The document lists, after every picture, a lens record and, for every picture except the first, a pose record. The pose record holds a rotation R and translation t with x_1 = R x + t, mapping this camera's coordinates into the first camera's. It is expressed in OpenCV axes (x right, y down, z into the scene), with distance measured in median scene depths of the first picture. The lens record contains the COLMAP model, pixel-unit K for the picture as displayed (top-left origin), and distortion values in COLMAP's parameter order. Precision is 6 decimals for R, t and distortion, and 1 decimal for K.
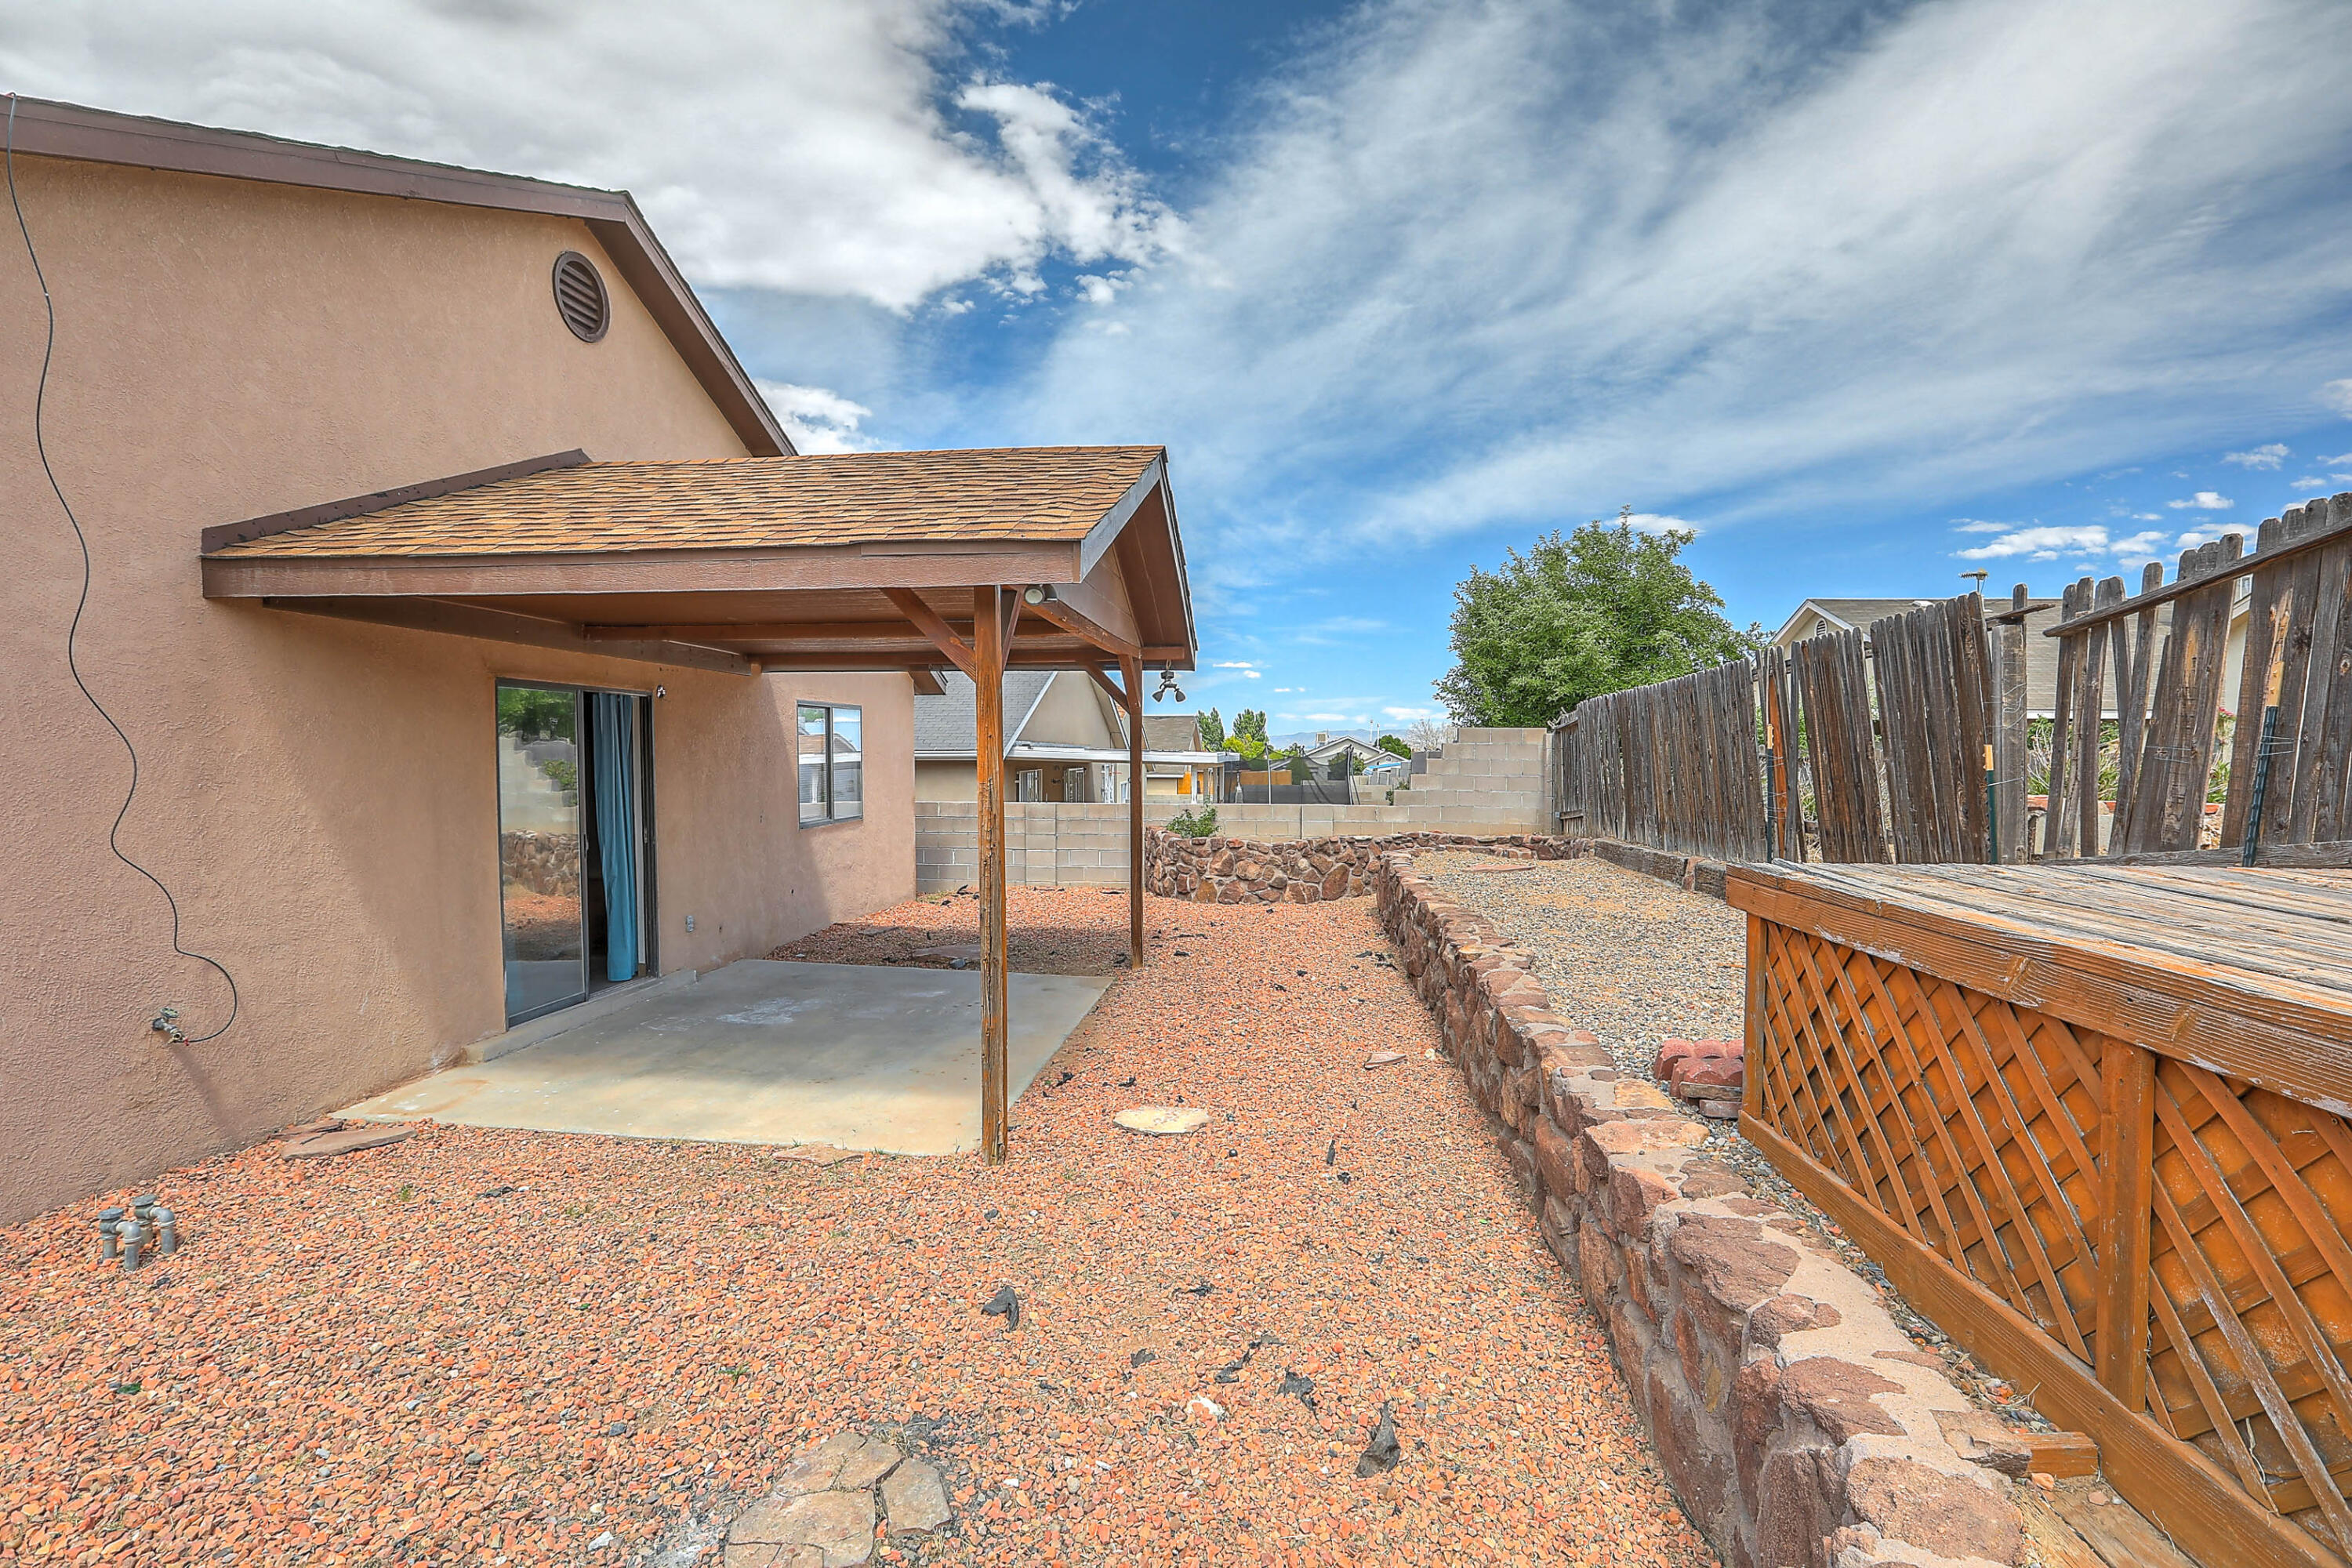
lens RADIAL K [[1066.4, 0, 1180.9], [0, 1066.4, 772.3], [0, 0, 1]] dist [-0.050393, 0.015710]
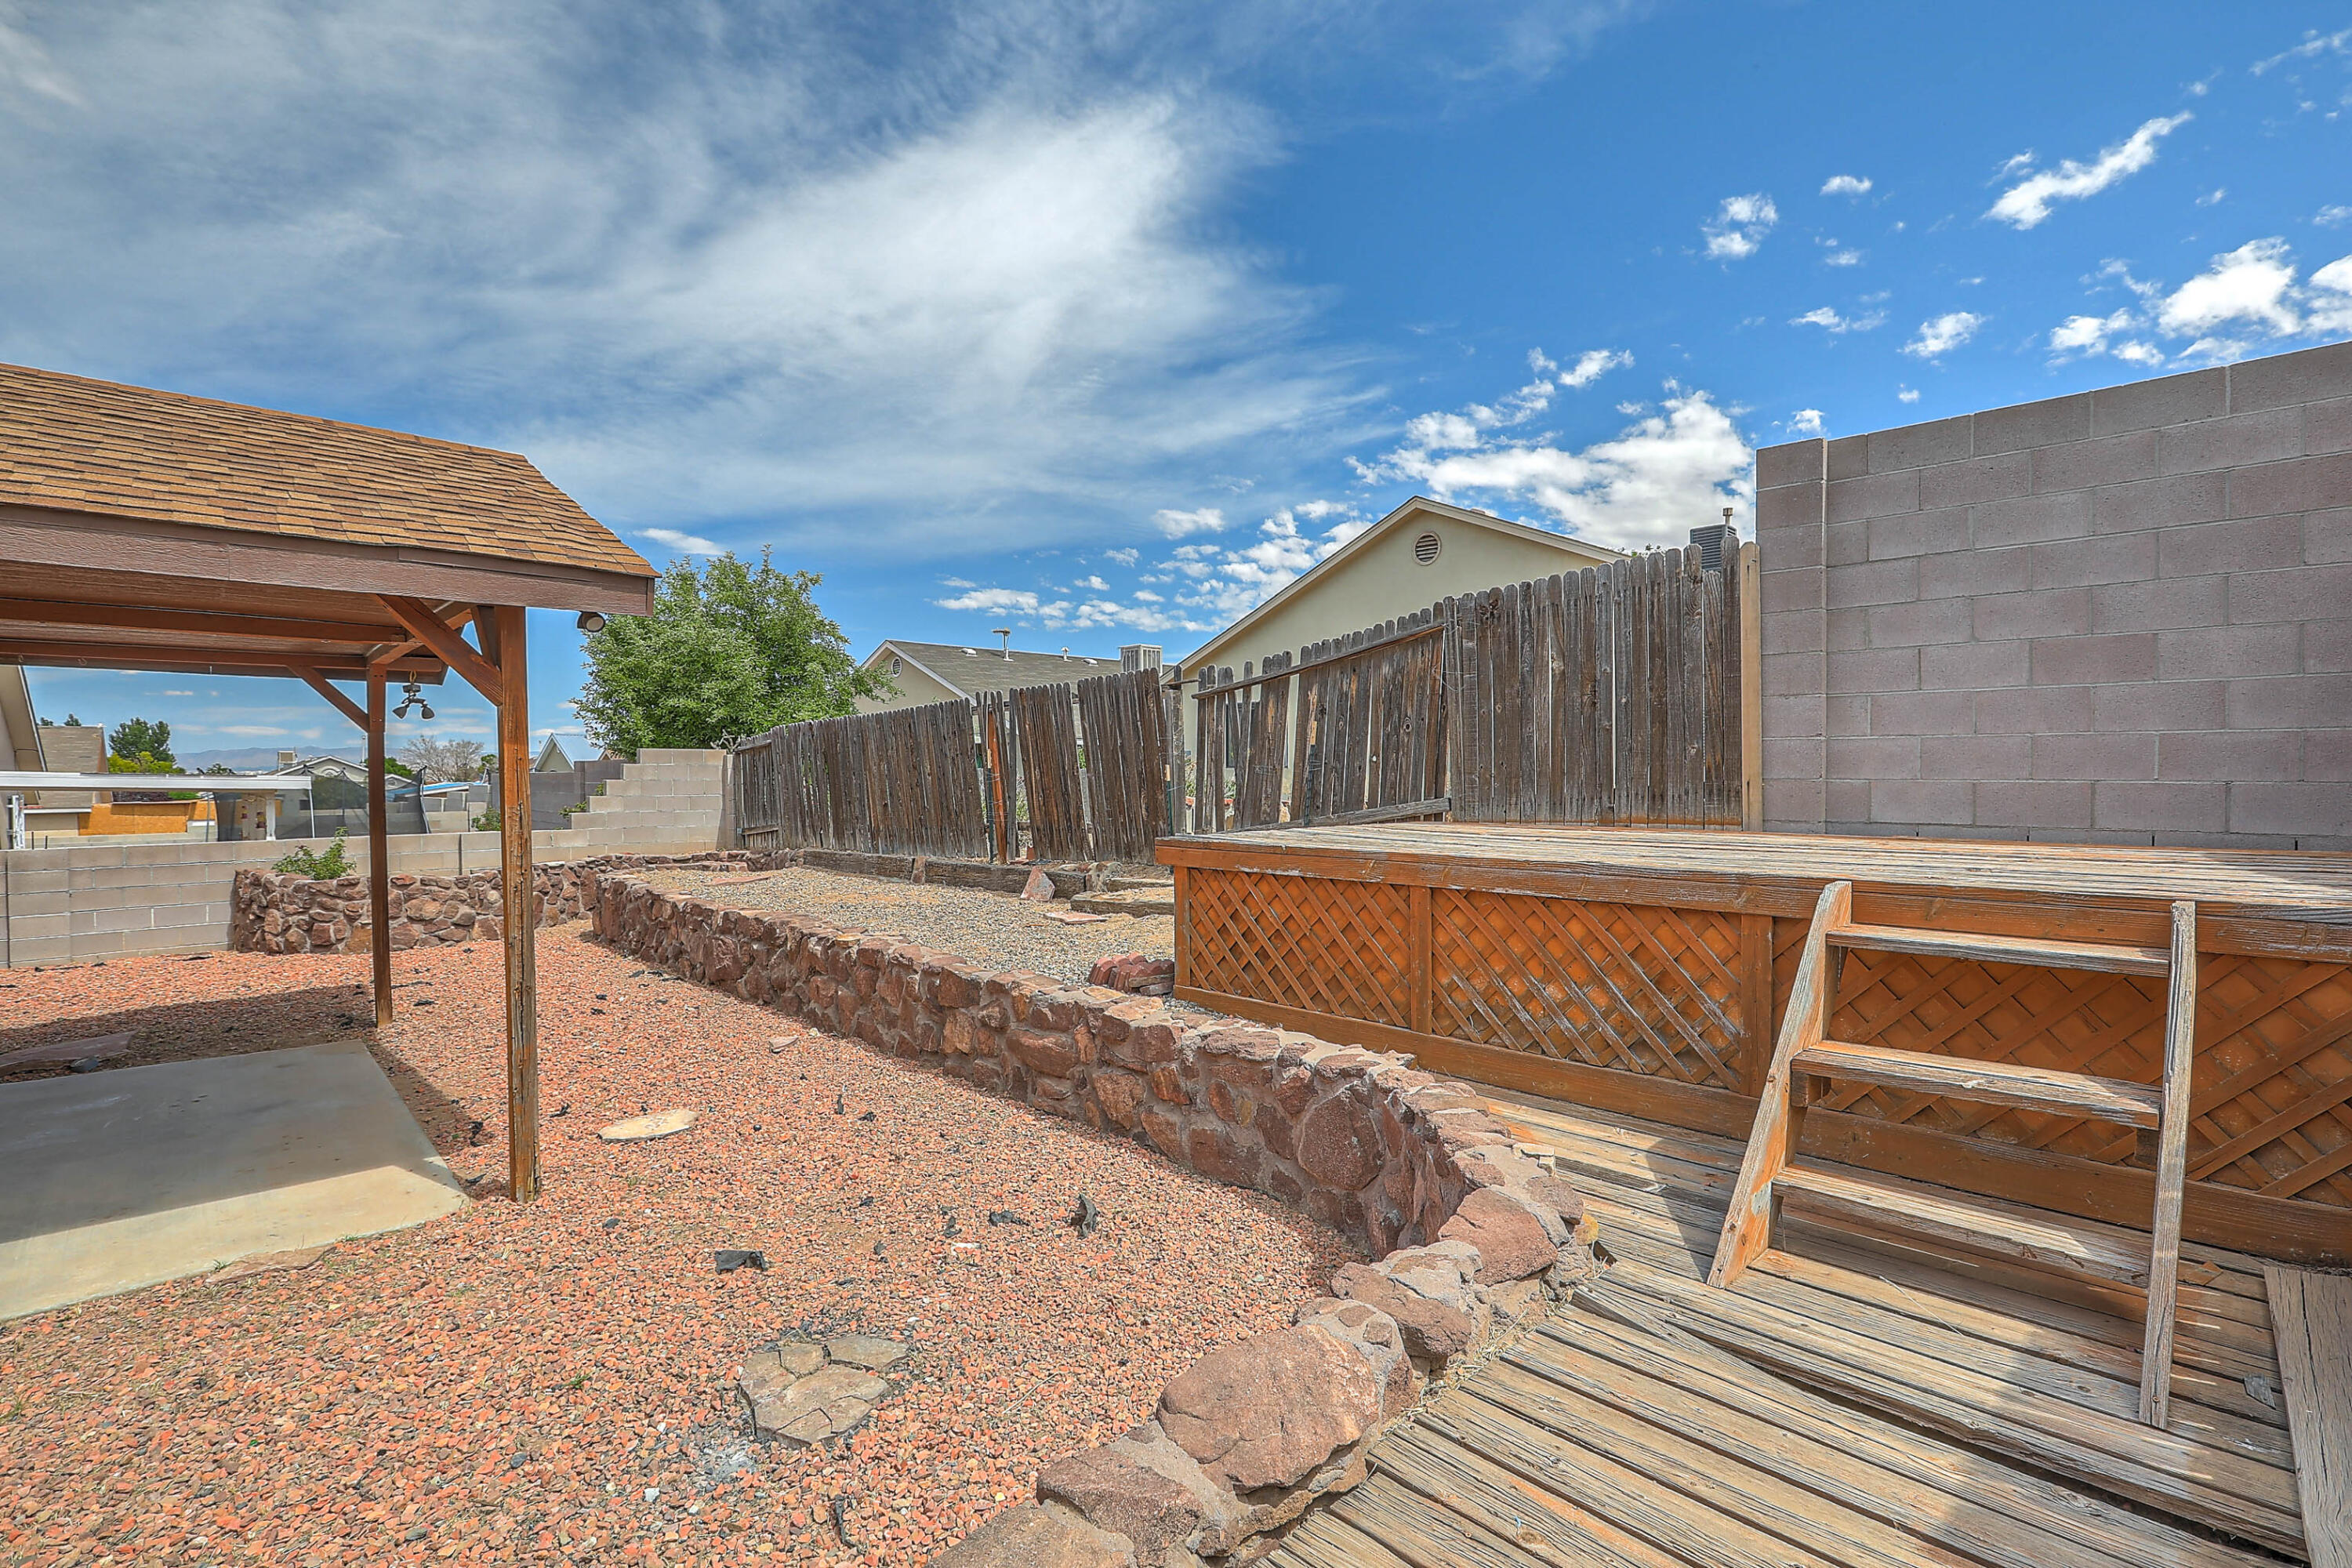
lens RADIAL K [[1066.4, 0, 1180.9], [0, 1066.4, 772.3], [0, 0, 1]] dist [-0.050393, 0.015710]
pose [[0.652877, -0.006936, 0.757432, -0.304337], [0.020380, 0.999757, -0.008411, -0.001194], [-0.757190, 0.020928, 0.652860, -0.051992]]
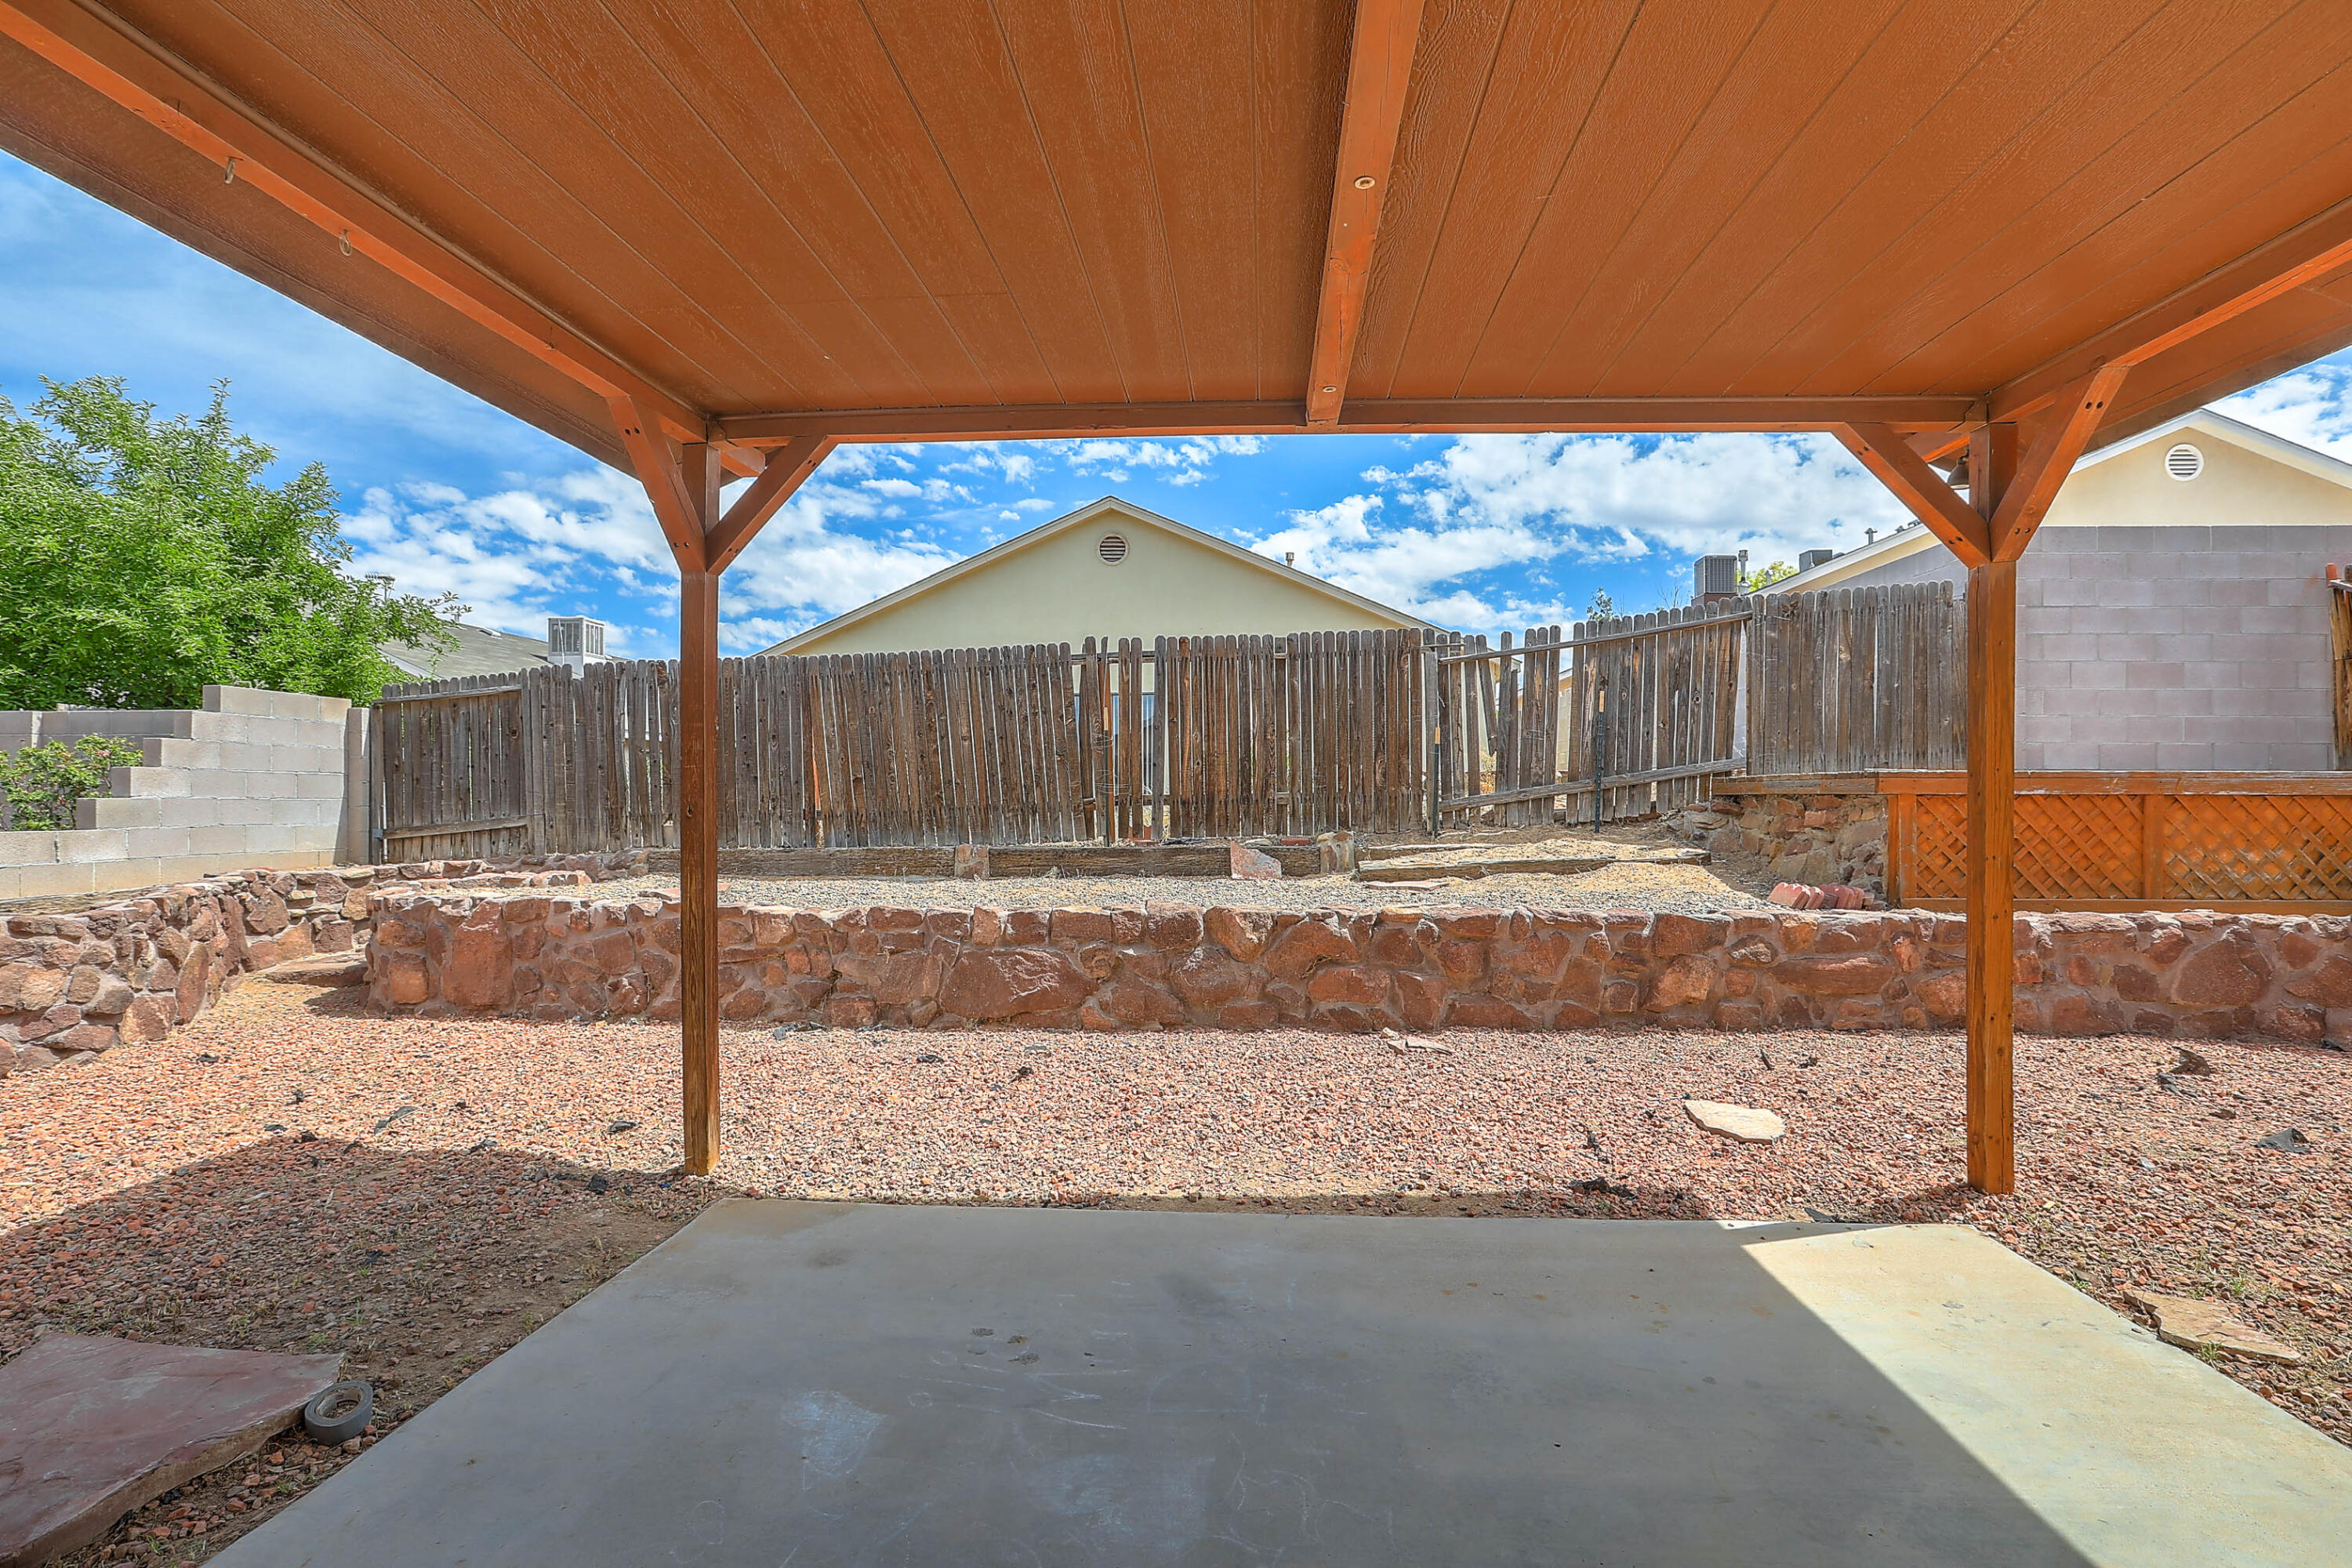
lens RADIAL K [[1052.2, 0, 1176.0], [0, 1052.2, 784.0], [0, 0, 1]] dist [-0.044571, 0.015249]
pose [[-0.017421, 0.011753, 0.999779, -0.548449], [0.017065, 0.999789, -0.011455, 0.047417], [-0.999703, 0.016862, -0.017618, 0.989367]]
